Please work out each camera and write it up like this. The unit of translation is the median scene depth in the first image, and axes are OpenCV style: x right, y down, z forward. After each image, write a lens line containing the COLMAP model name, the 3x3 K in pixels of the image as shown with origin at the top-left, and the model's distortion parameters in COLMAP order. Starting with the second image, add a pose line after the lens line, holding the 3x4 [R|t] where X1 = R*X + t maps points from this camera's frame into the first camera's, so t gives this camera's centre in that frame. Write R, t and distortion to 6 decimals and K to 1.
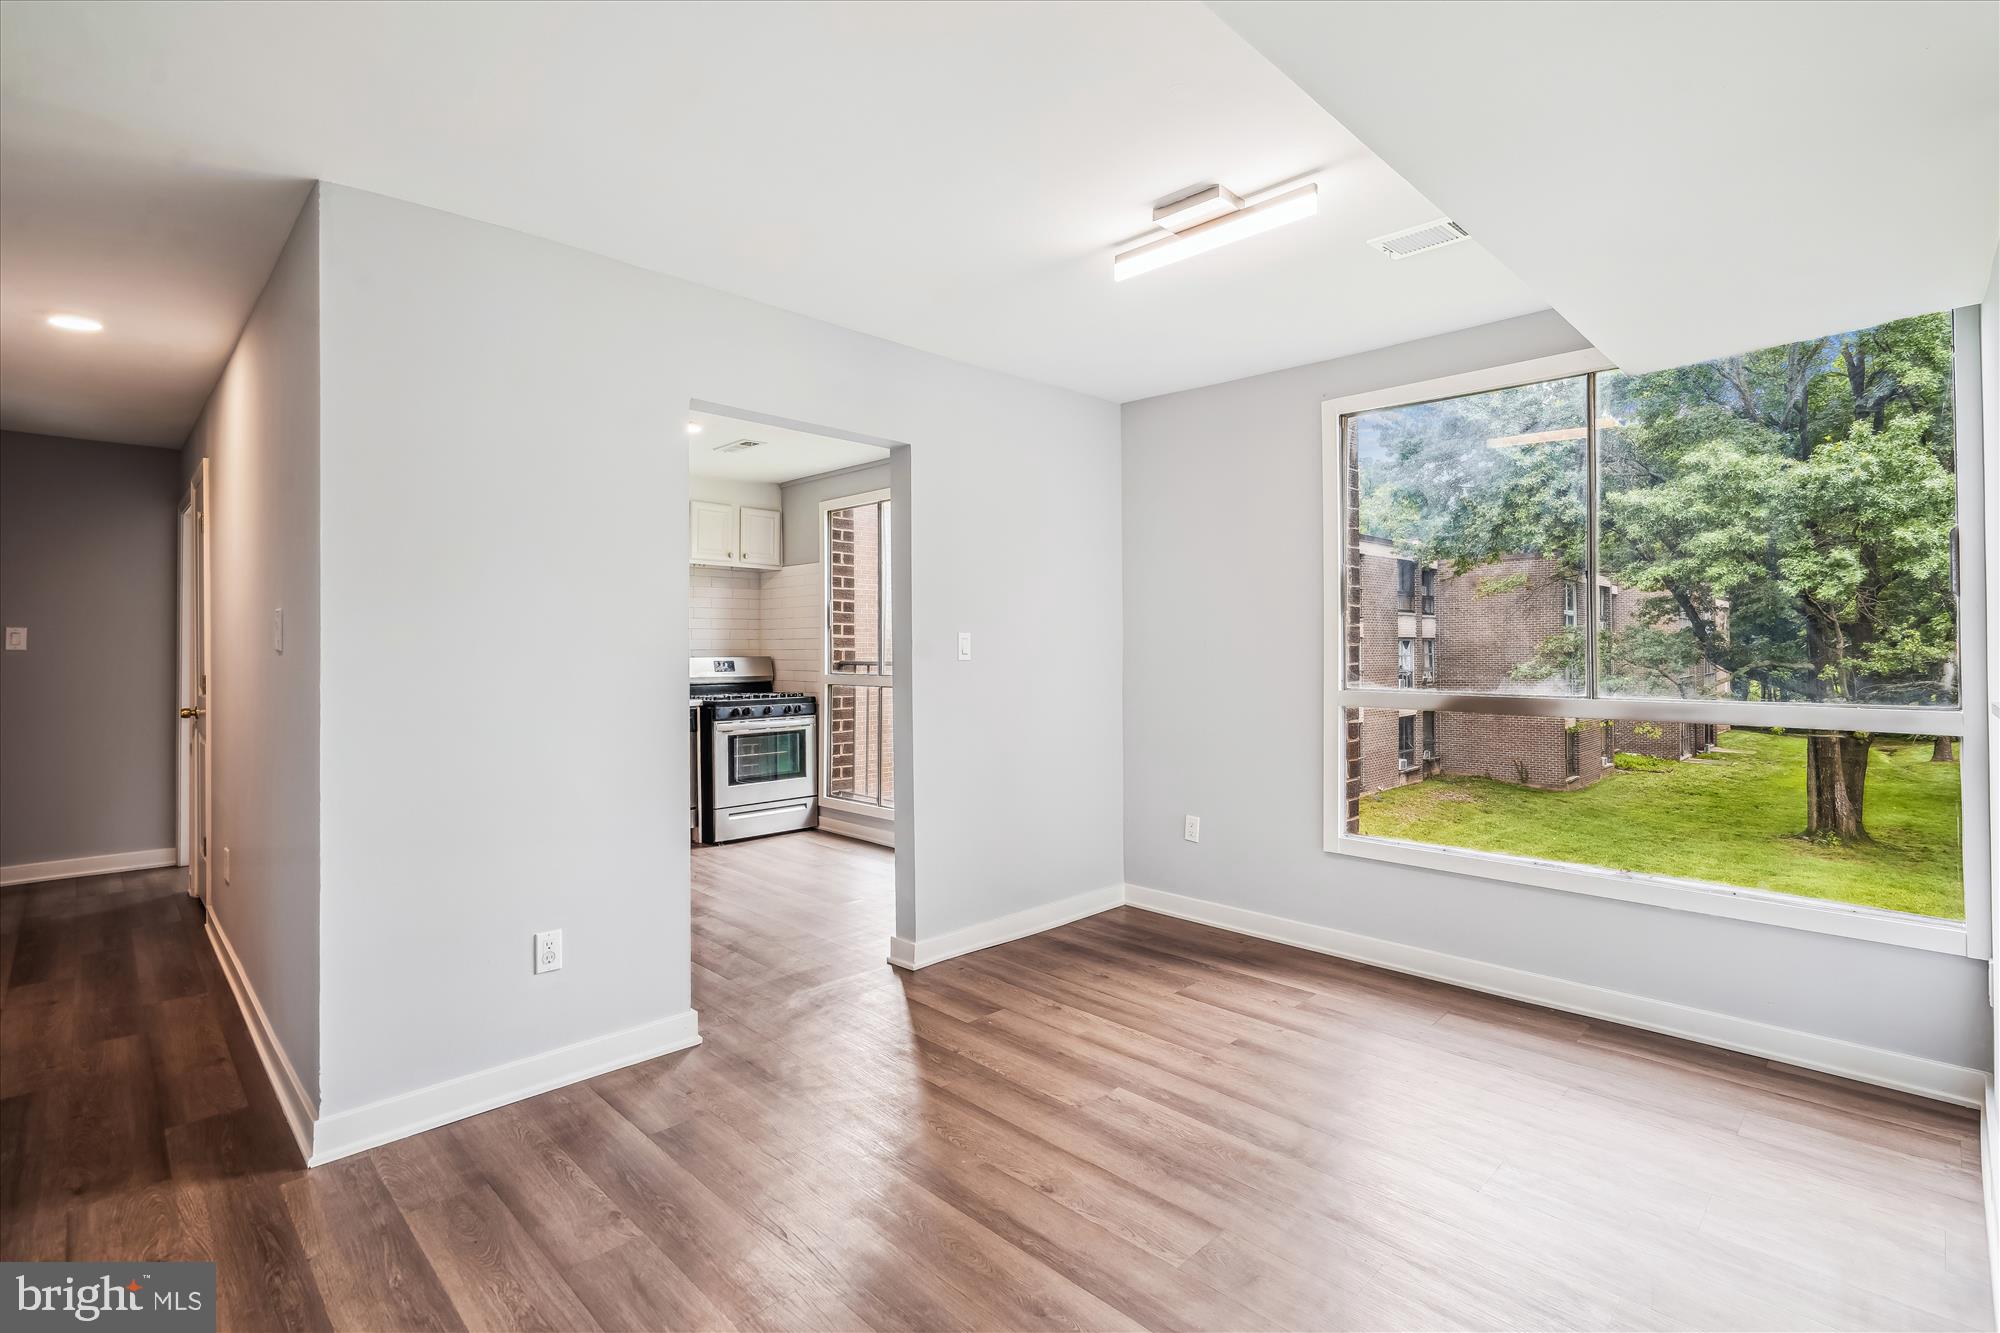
lens RADIAL K [[931.2, 0, 1001.9], [0, 931.2, 639.0], [0, 0, 1]] dist [-0.006174, 0.001753]
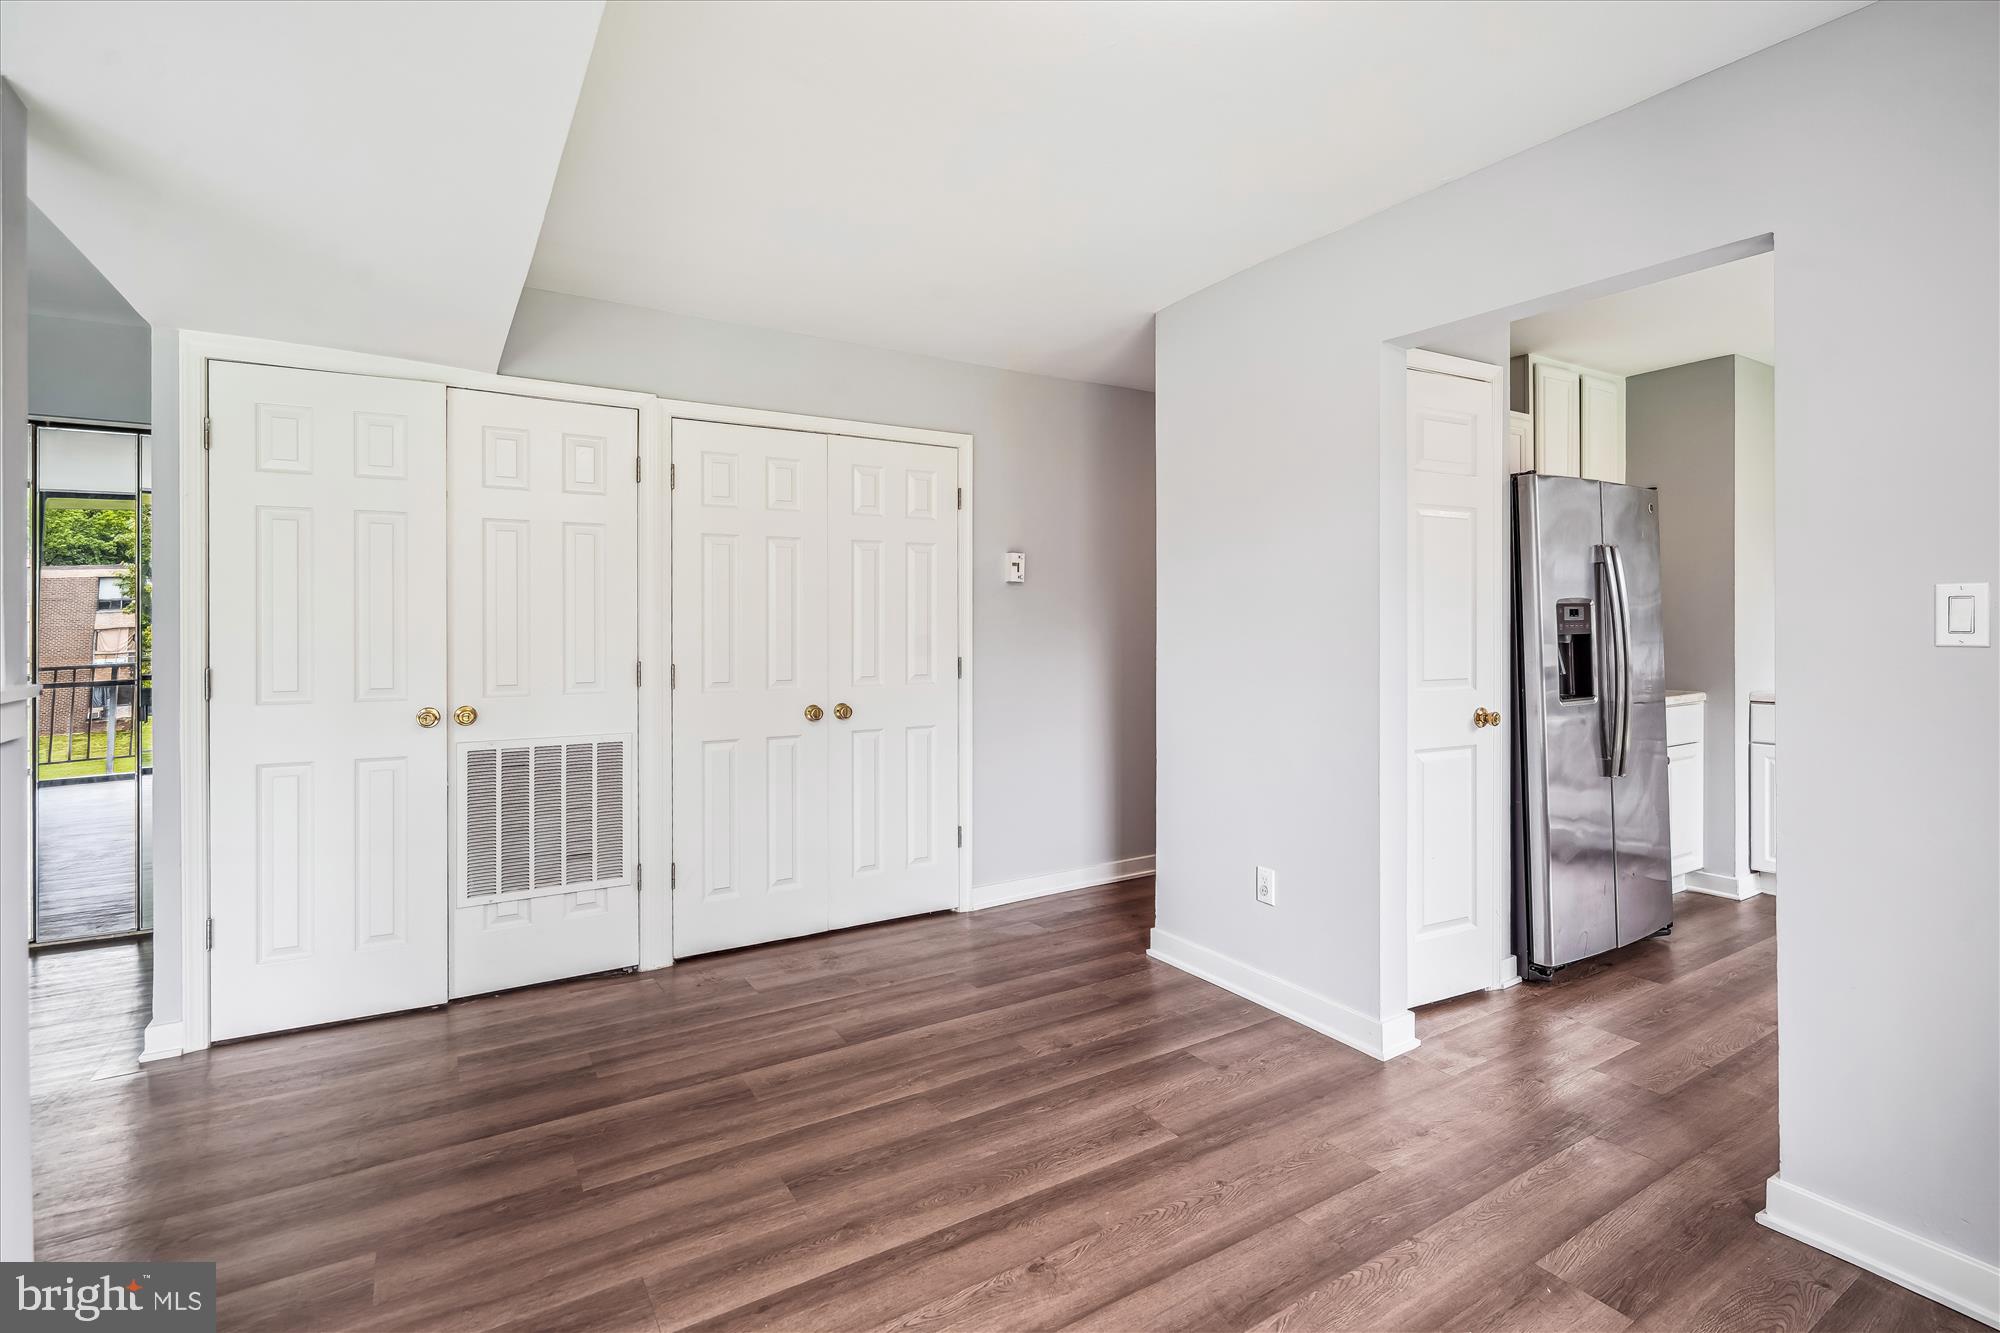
lens RADIAL K [[931.2, 0, 990.9], [0, 931.2, 630.3], [0, 0, 1]] dist [-0.006174, 0.001753]
pose [[-0.236333, 0.011136, -0.971608, 0.295067], [0.015759, 0.999847, 0.007627, 0.003053], [0.971544, -0.013509, -0.236473, 0.396770]]
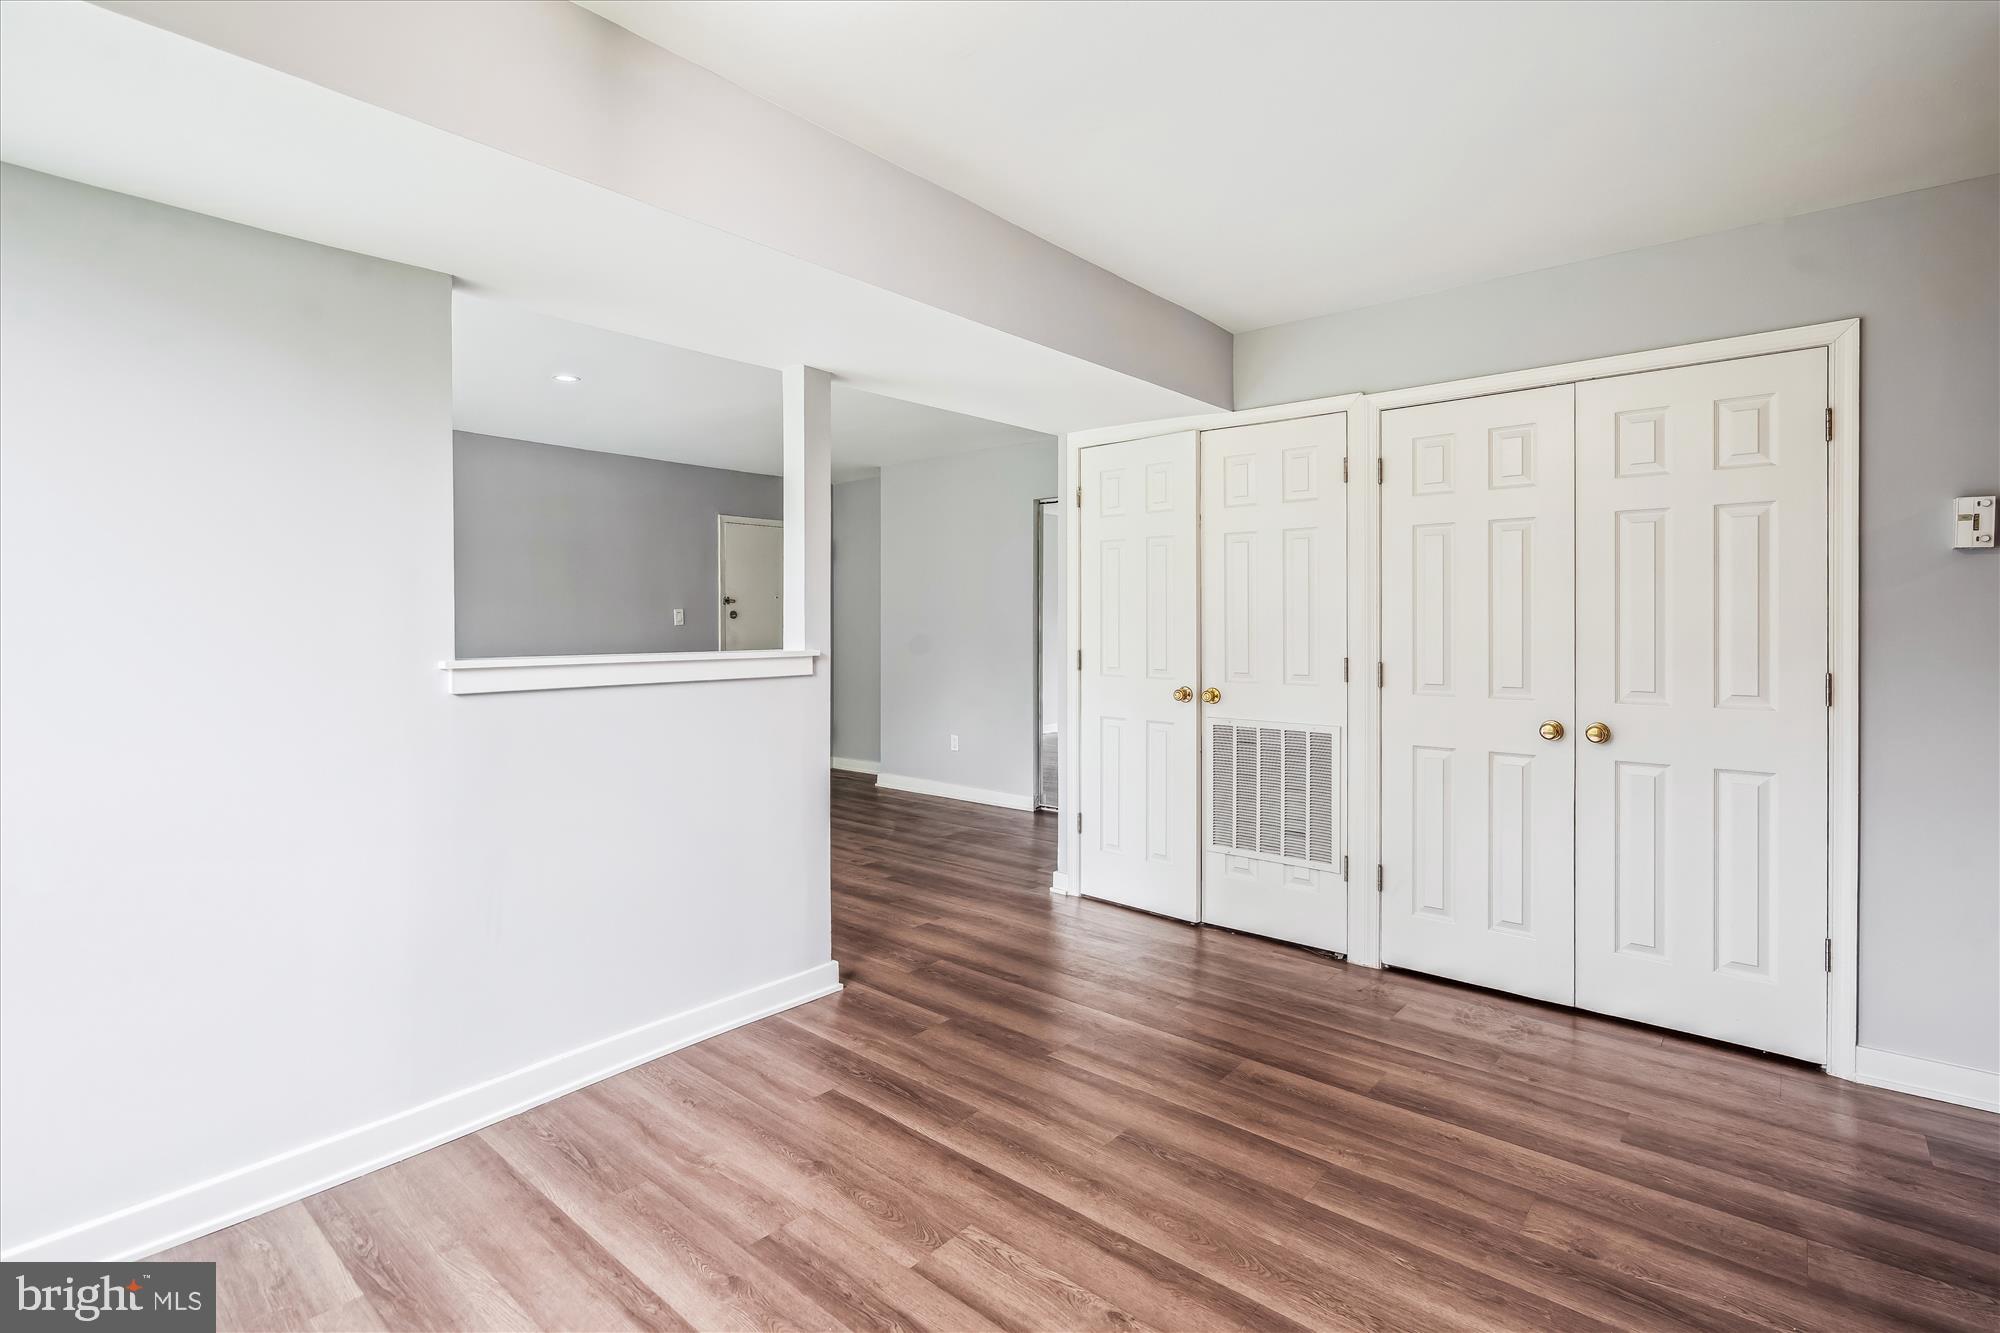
lens RADIAL K [[931.2, 0, 1000.1], [0, 931.2, 625.1], [0, 0, 1]] dist [-0.006174, 0.001753]
pose [[-0.996800, 0.004223, -0.079823, 0.069706], [0.005033, 0.999938, -0.009946, 0.007176], [0.079776, -0.010316, -0.996759, 0.602573]]
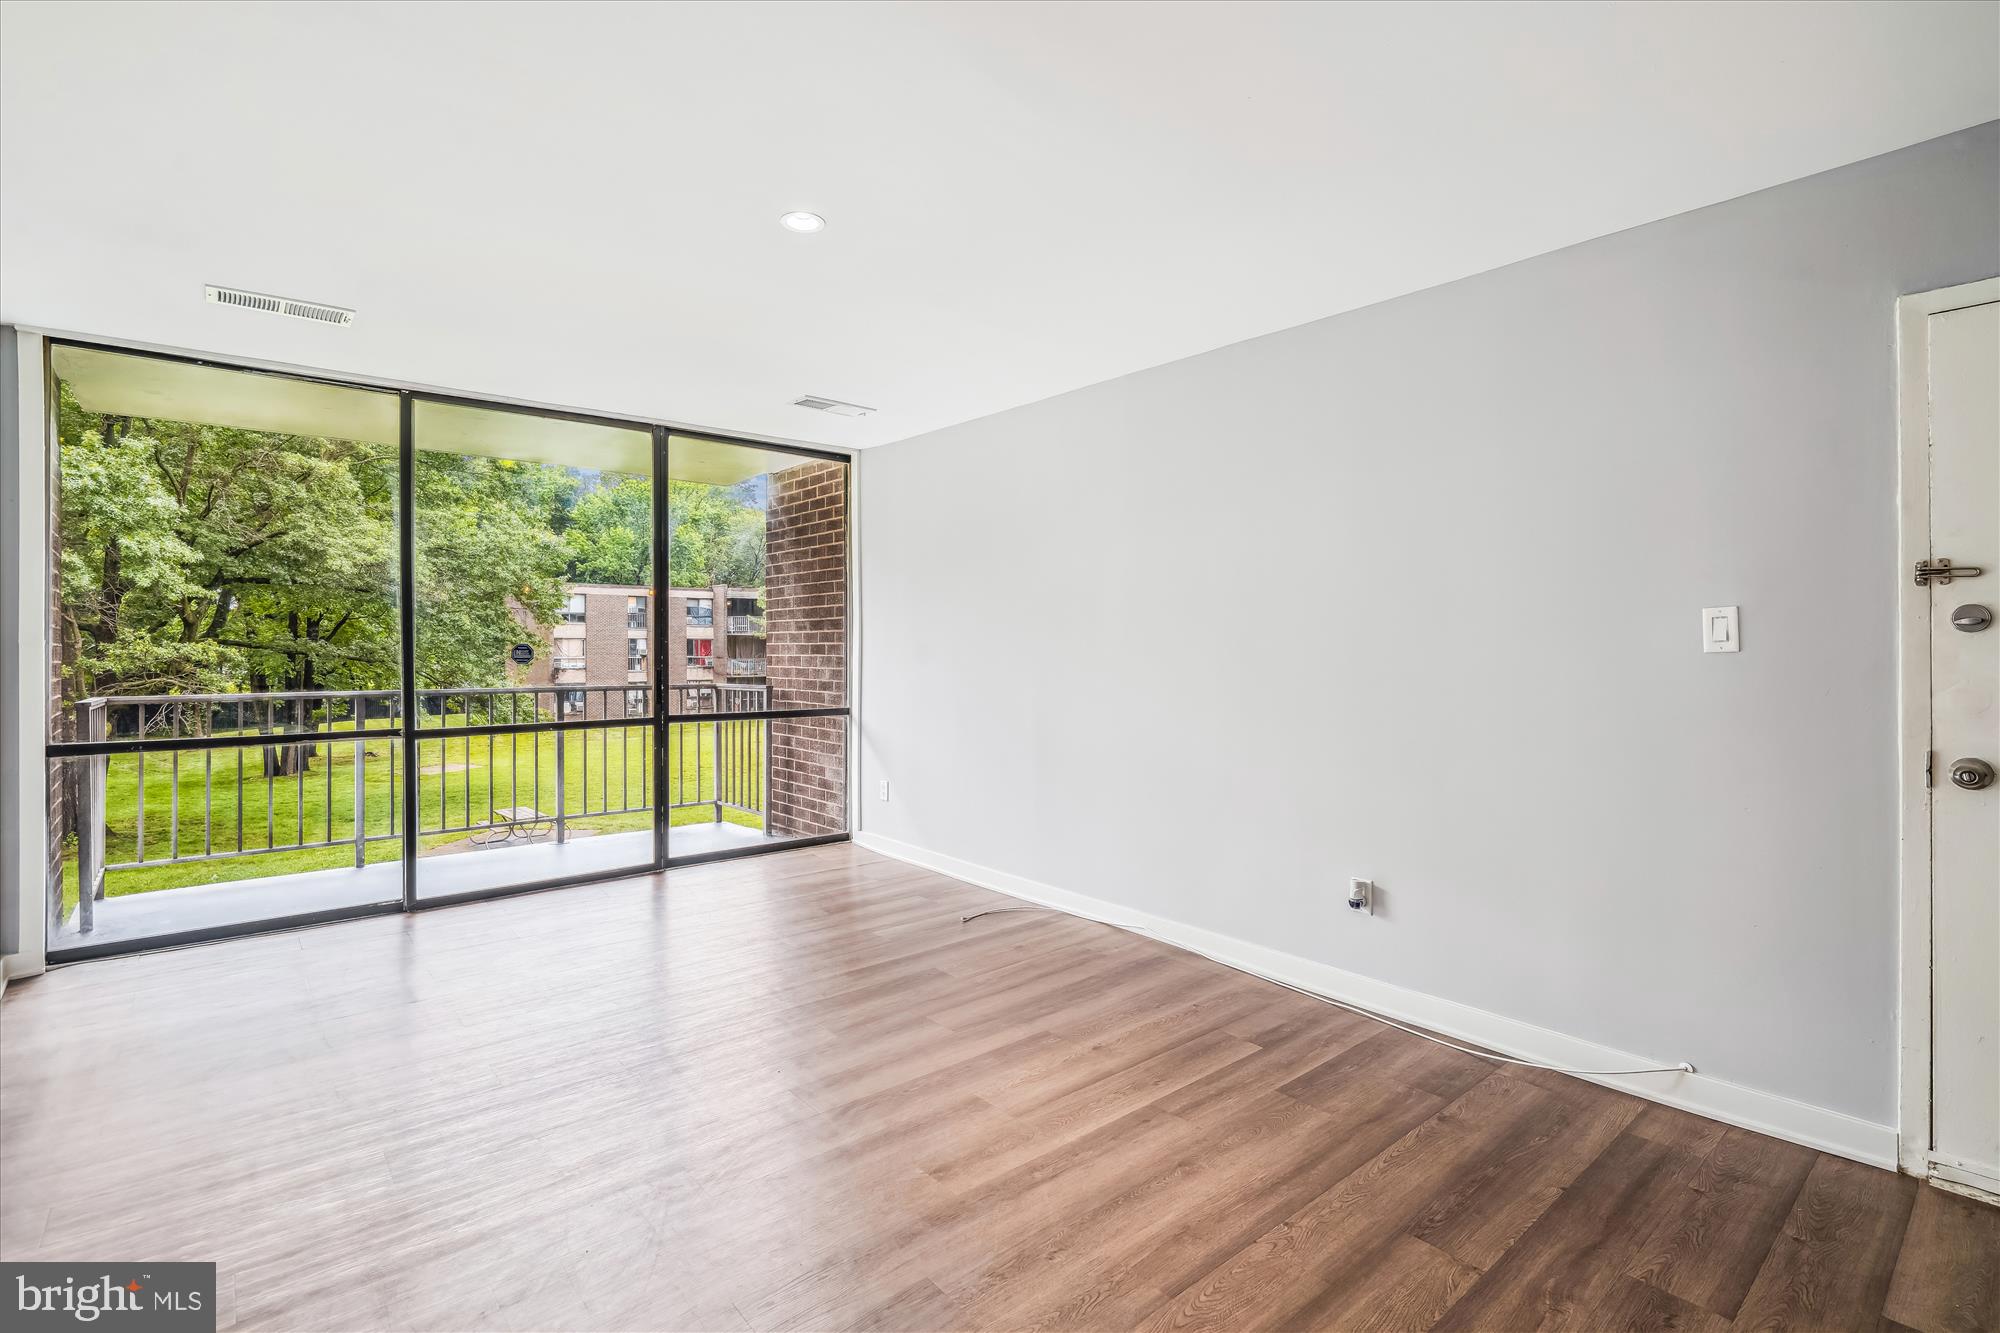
lens RADIAL K [[931.2, 0, 986.5], [0, 931.2, 638.1], [0, 0, 1]] dist [-0.006174, 0.001753]
pose [[0.086019, 0.014366, 0.996190, -0.063082], [-0.012525, 0.999833, -0.013338, -0.001777], [-0.996215, -0.011330, 0.086184, -0.244742]]
